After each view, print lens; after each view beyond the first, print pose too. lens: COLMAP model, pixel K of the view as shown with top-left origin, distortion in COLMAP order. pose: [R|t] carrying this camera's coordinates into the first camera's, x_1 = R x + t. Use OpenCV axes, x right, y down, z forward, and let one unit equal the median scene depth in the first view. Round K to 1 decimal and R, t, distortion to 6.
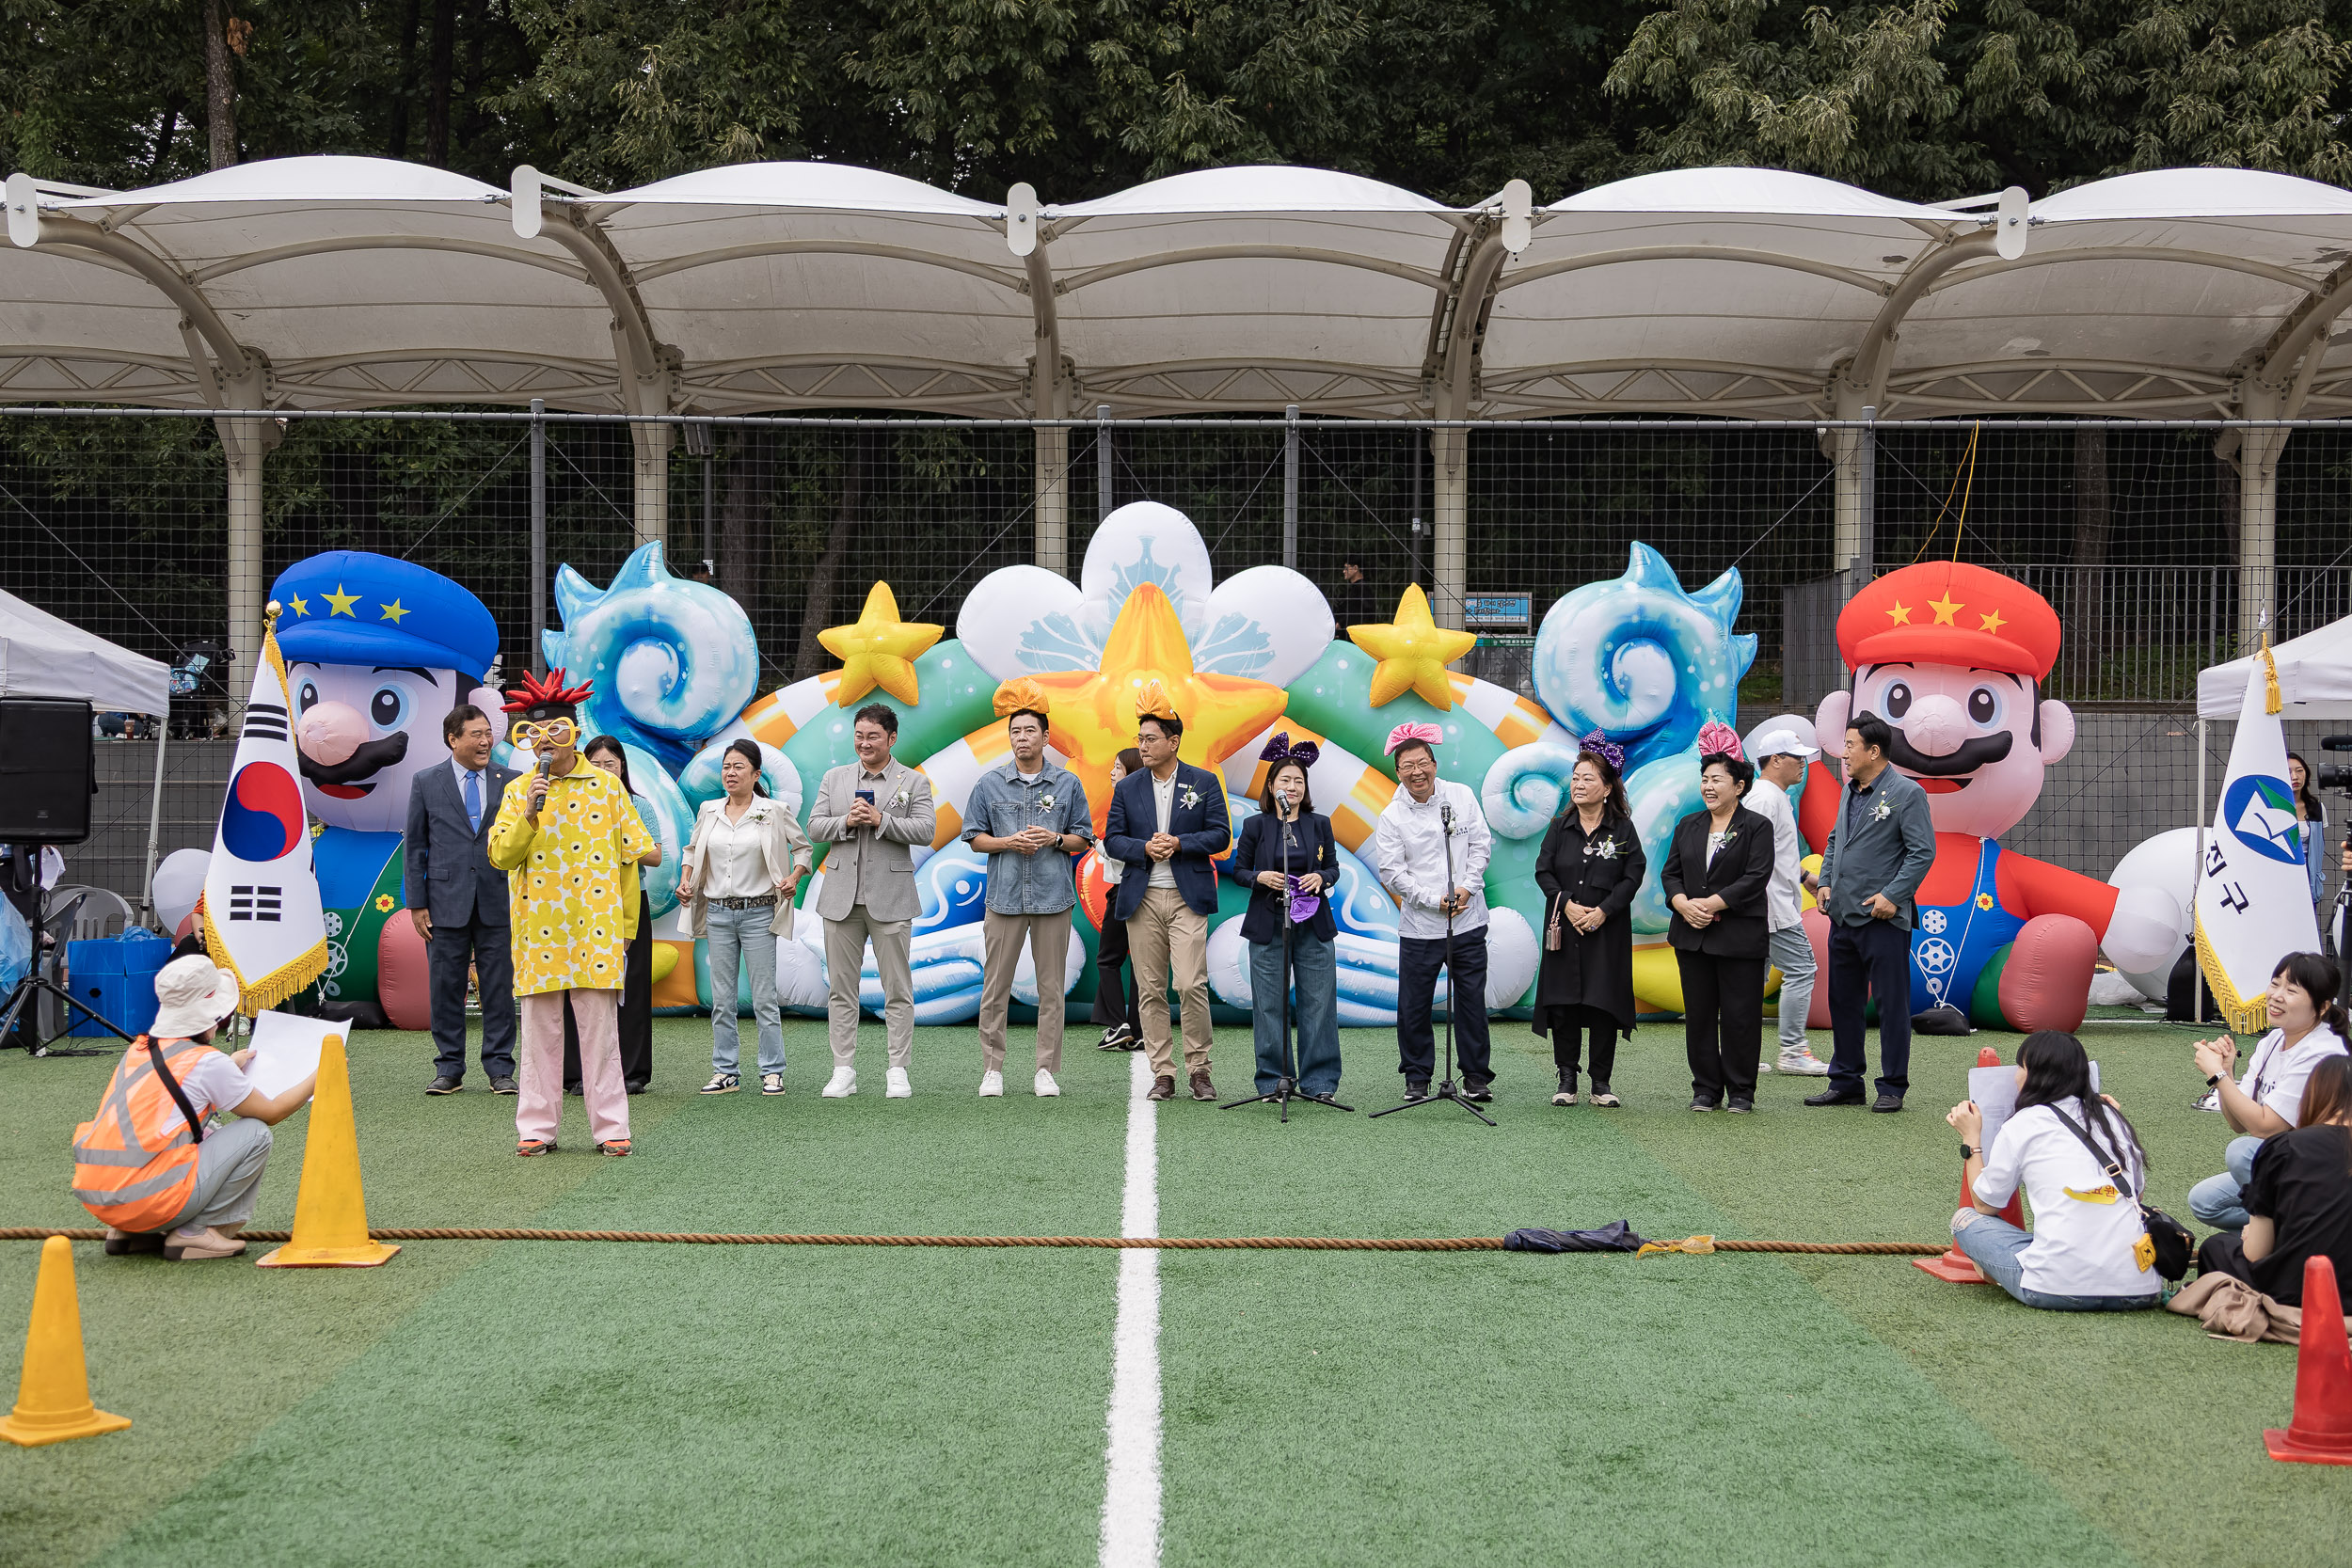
lens RADIAL K [[3406.8, 0, 1175.3], [0, 3406.8, 787.6], [0, 0, 1]] dist [0.025871, 0.000000]
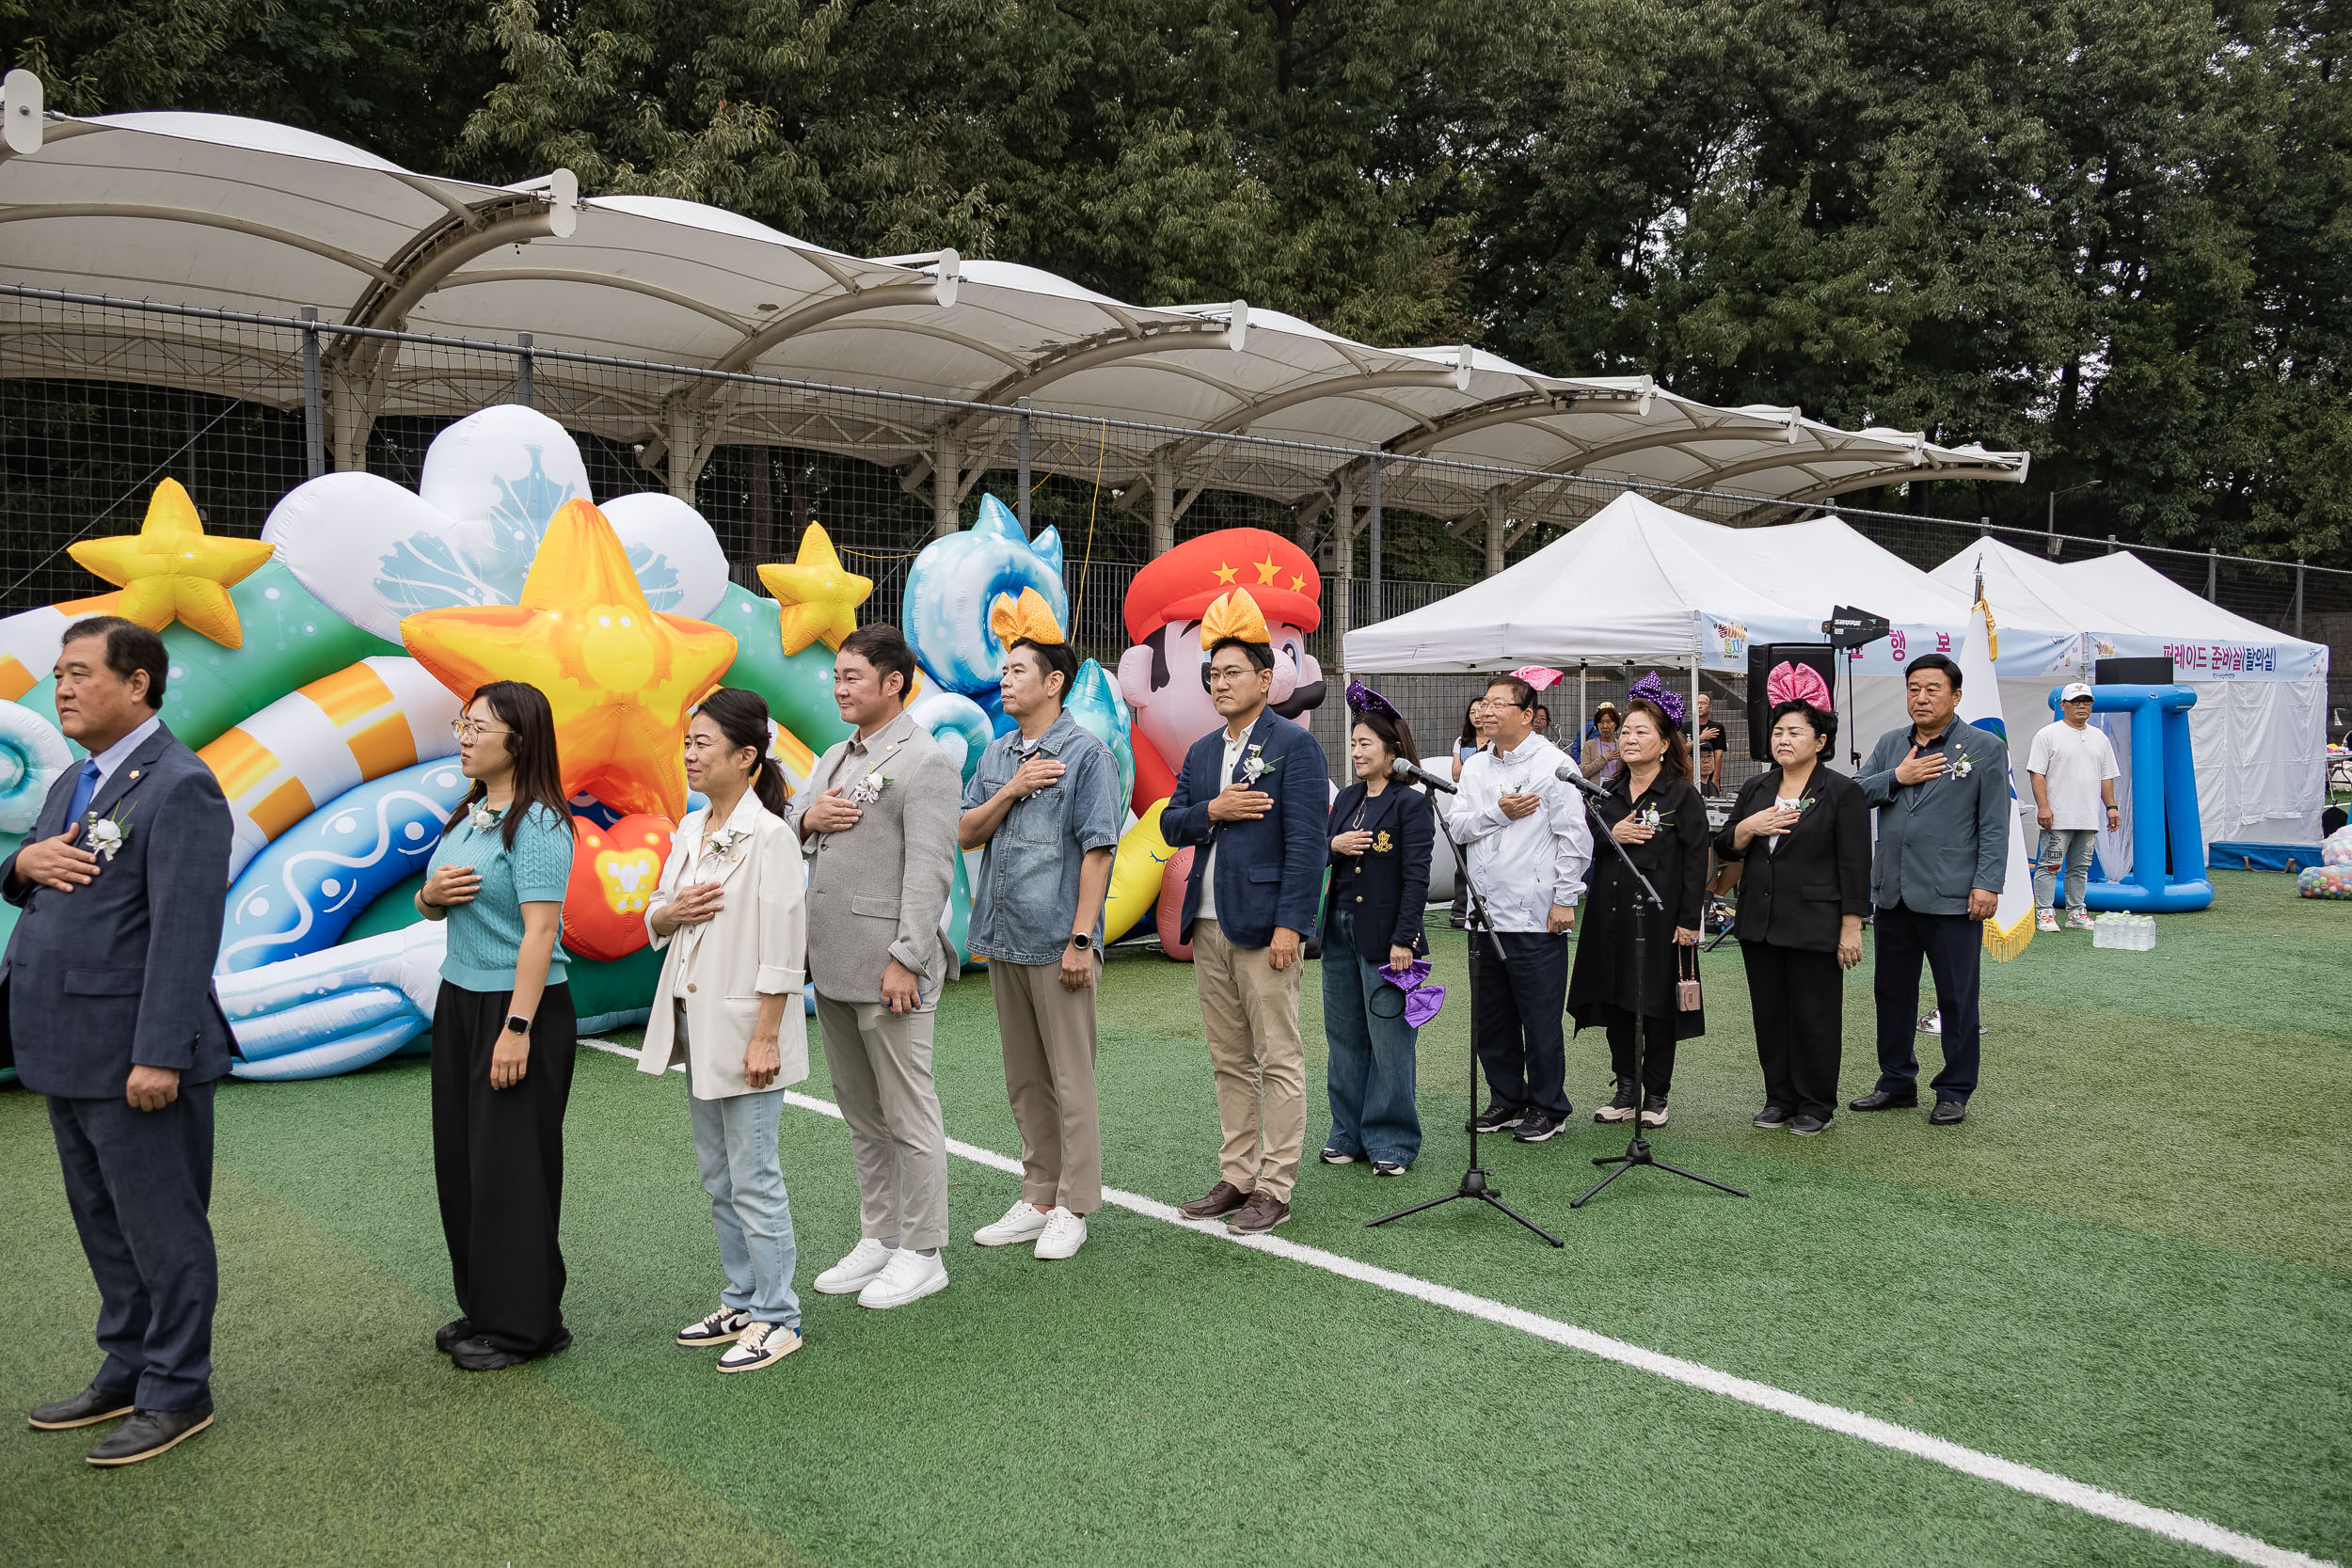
lens RADIAL K [[1863.5, 0, 1175.8], [0, 1863.5, 779.0], [0, 0, 1]] dist [-0.001870, 0.013280]
pose [[0.744341, -0.035132, 0.666875, -0.195610], [0.015233, 0.999249, 0.035640, -0.006820], [-0.667626, -0.016369, 0.744317, 0.557077]]
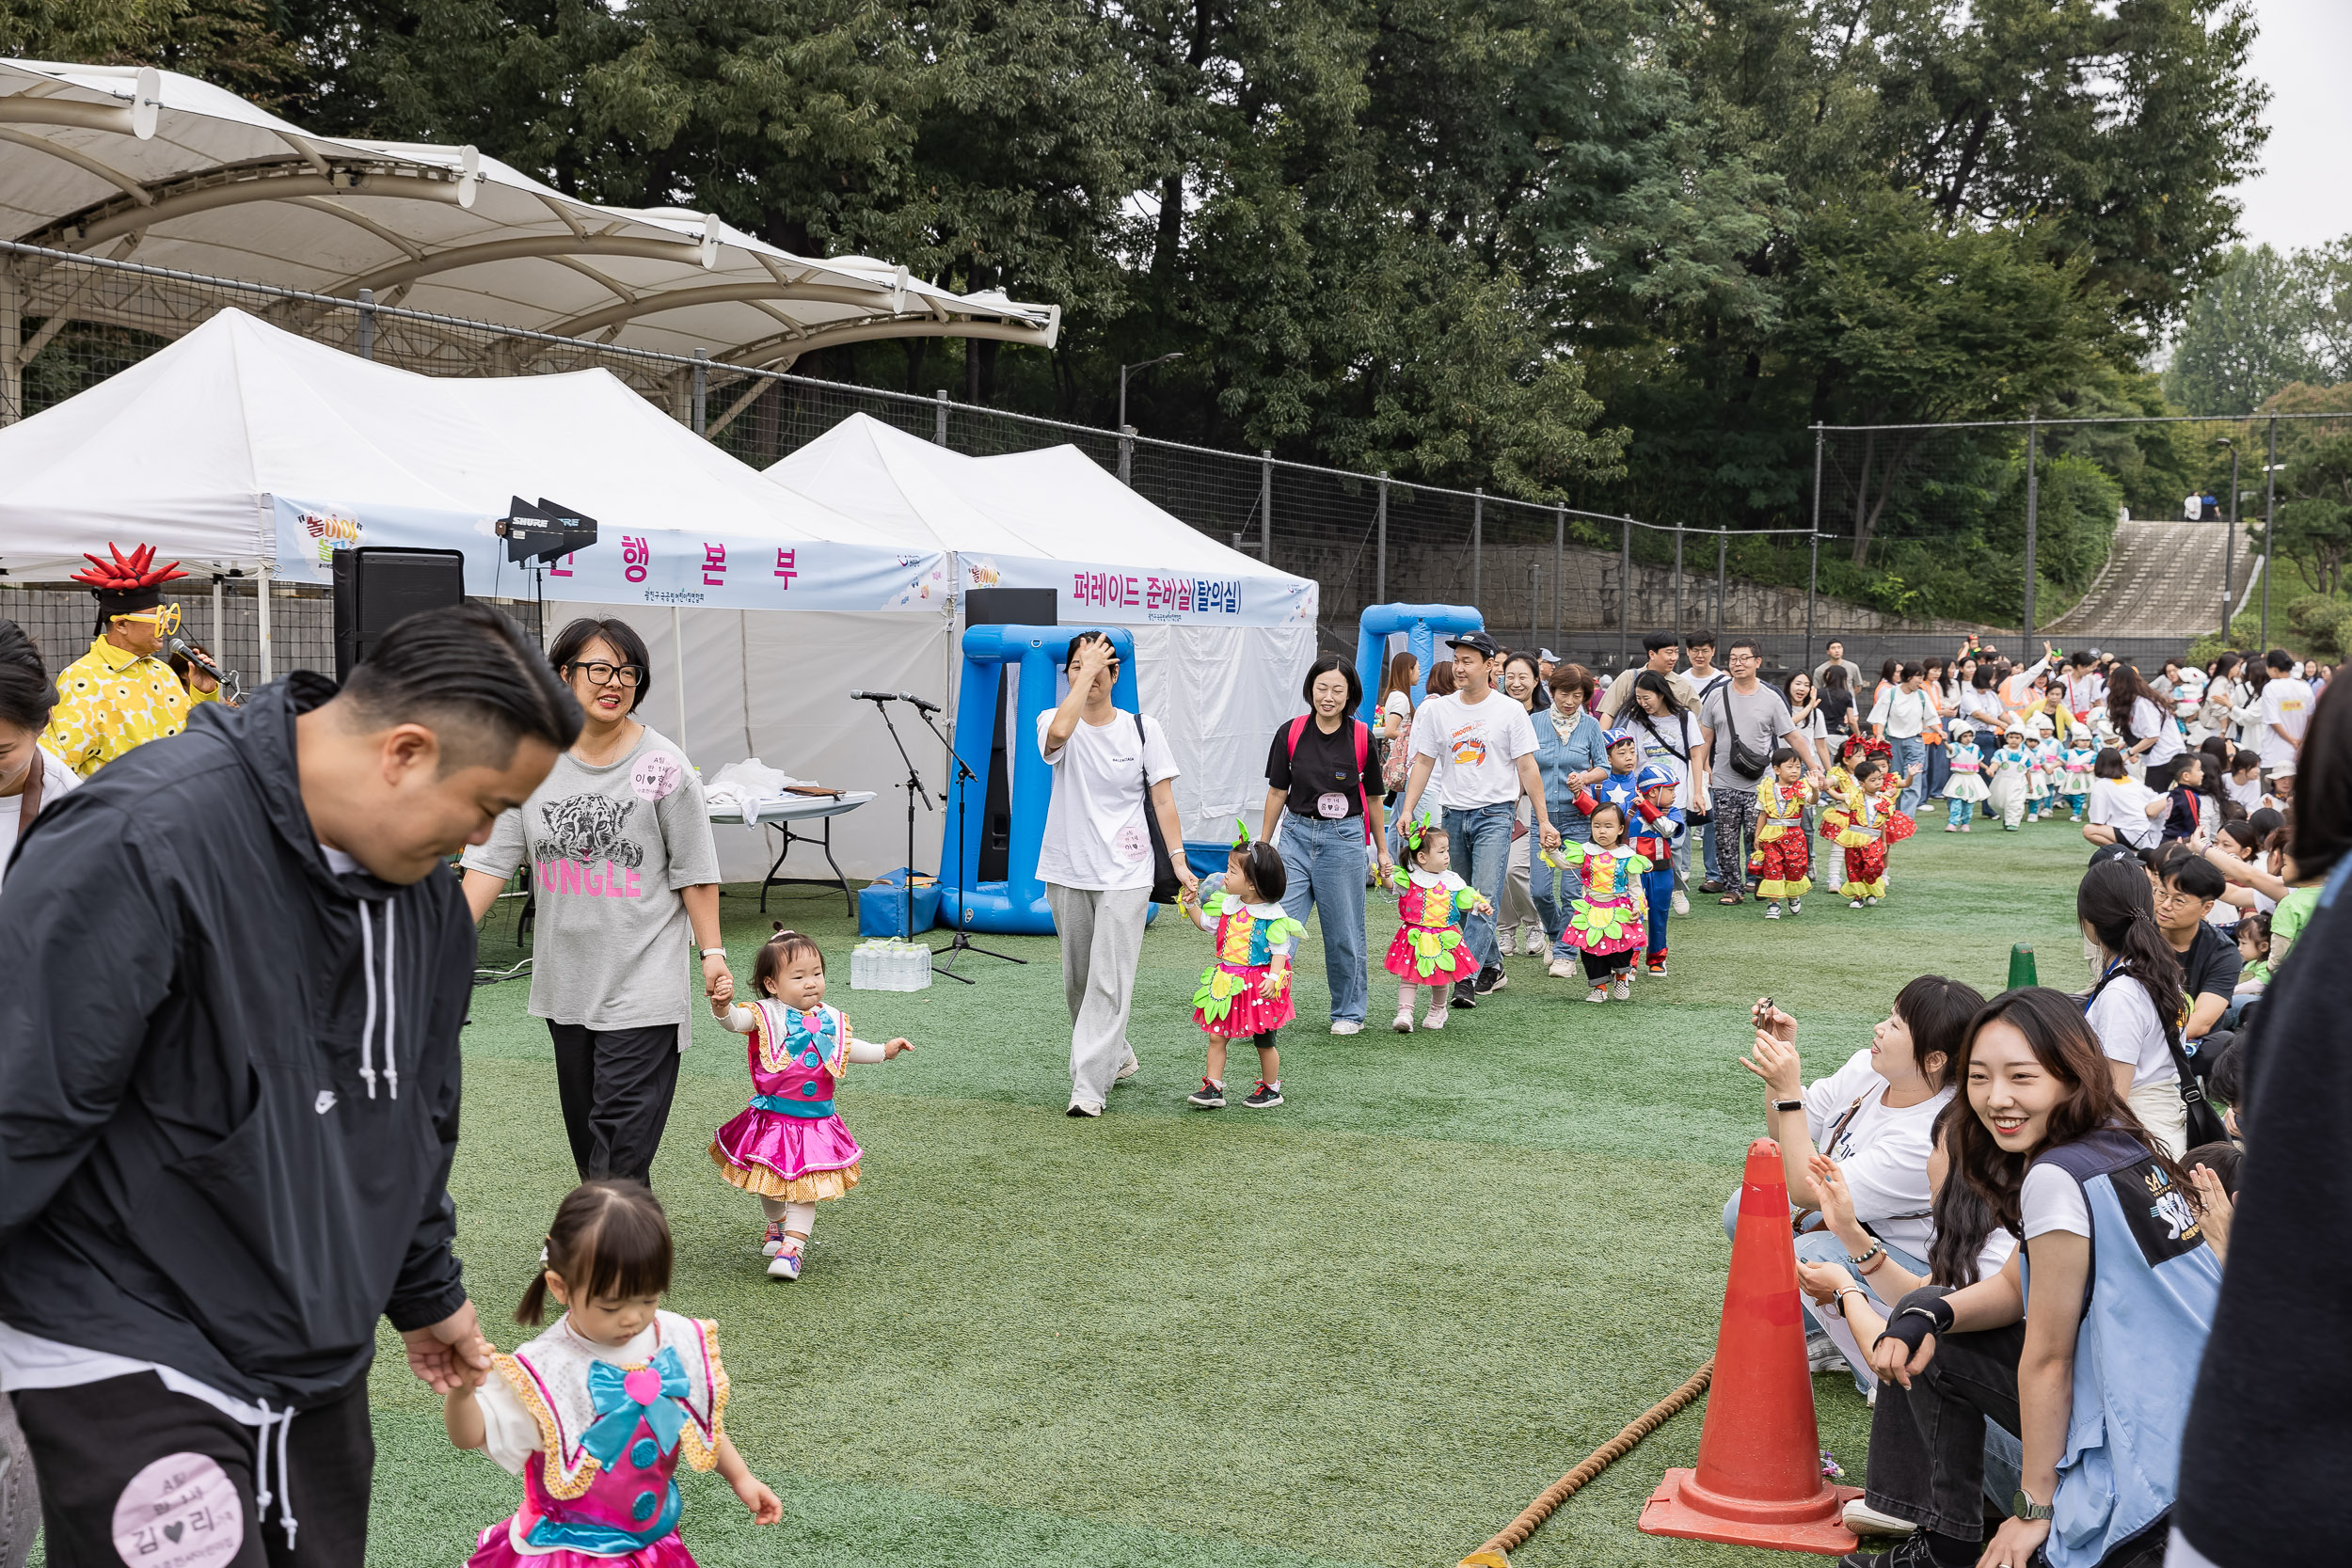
lens RADIAL K [[2809.6, 0, 1175.2], [0, 2809.6, 779.0], [0, 0, 1]] dist [0.035294, 0.000000]
pose [[0.401334, -0.040823, 0.915021, -0.164014], [-0.000377, 0.998999, 0.044735, -0.005286], [-0.915932, -0.018298, 0.400917, 0.516012]]
